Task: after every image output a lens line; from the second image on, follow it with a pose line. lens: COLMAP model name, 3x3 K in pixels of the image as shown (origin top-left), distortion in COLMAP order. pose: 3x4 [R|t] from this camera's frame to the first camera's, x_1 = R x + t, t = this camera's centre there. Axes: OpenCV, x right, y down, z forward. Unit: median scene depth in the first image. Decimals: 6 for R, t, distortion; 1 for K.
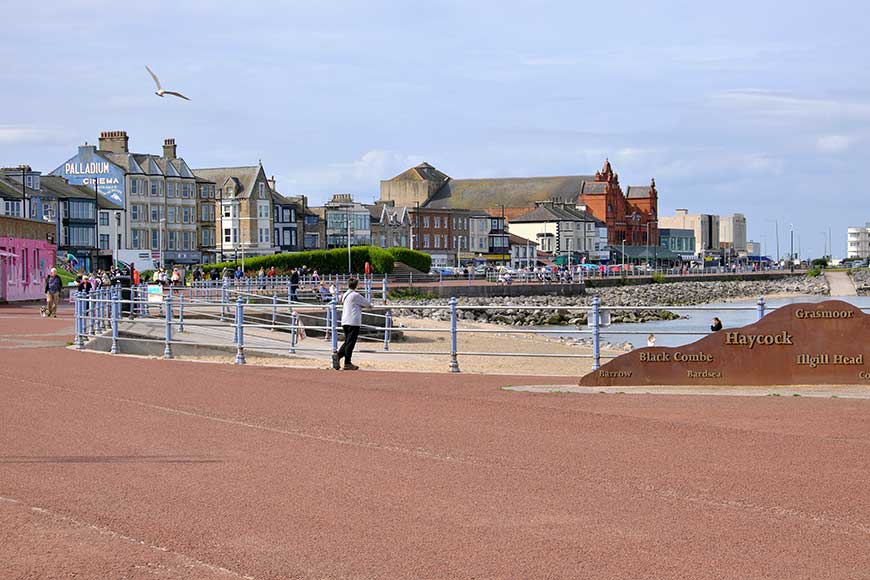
lens RADIAL K [[2089.4, 0, 435.0], [0, 2089.4, 289.6], [0, 0, 1]] dist [0.069835, 0.000000]
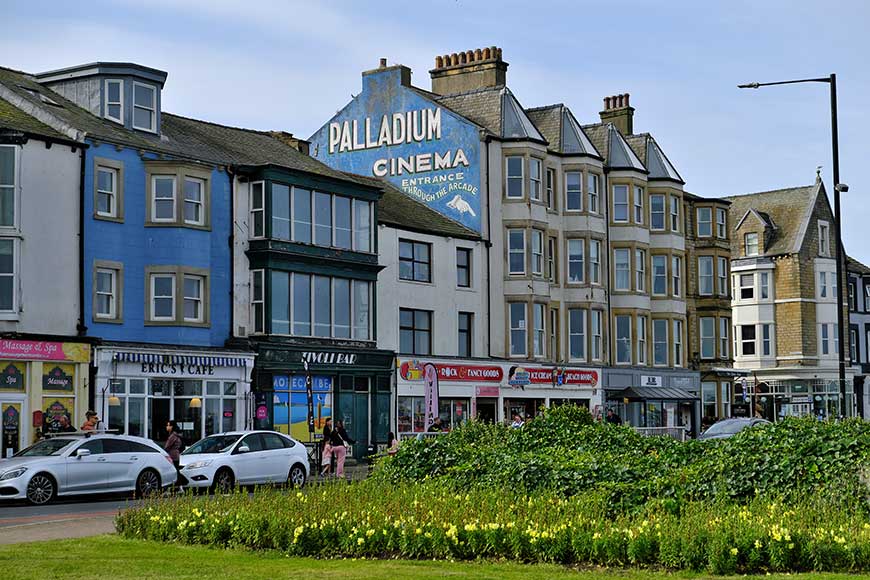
lens RADIAL K [[1548.6, 0, 435.2], [0, 1548.6, 290.1], [0, 0, 1]] dist [-0.124311, 0.000000]
pose [[0.970295, -0.016477, -0.241364, -0.092352], [-0.005274, 0.996000, -0.089195, -0.007668], [0.241868, 0.087819, 0.966327, 0.729348]]
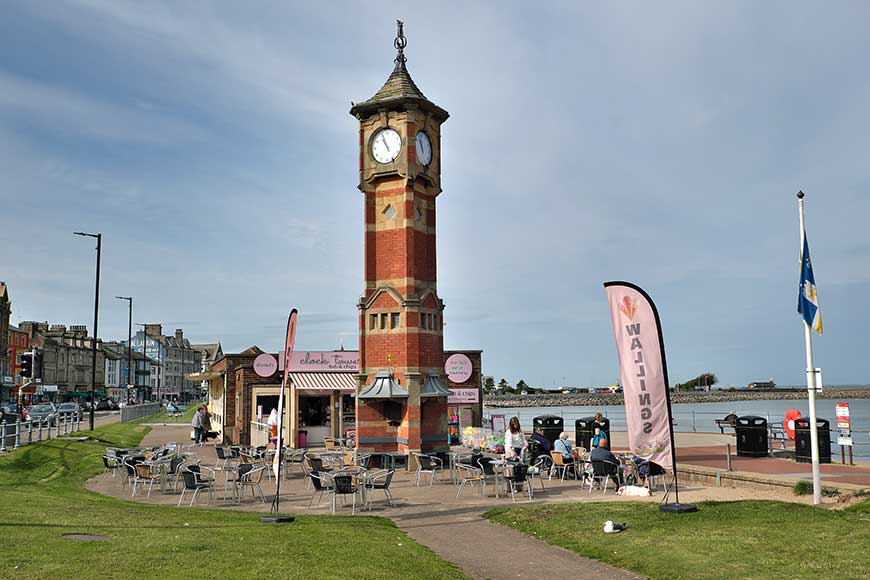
lens RADIAL K [[808.7, 0, 434.3], [0, 808.7, 291.0], [0, 0, 1]] dist [0.000611, 0.000000]
pose [[0.956938, 0.031313, 0.288598, -0.121788], [0.007325, 0.991244, -0.131838, -0.007164], [-0.290200, 0.128275, 0.948330, 0.231476]]
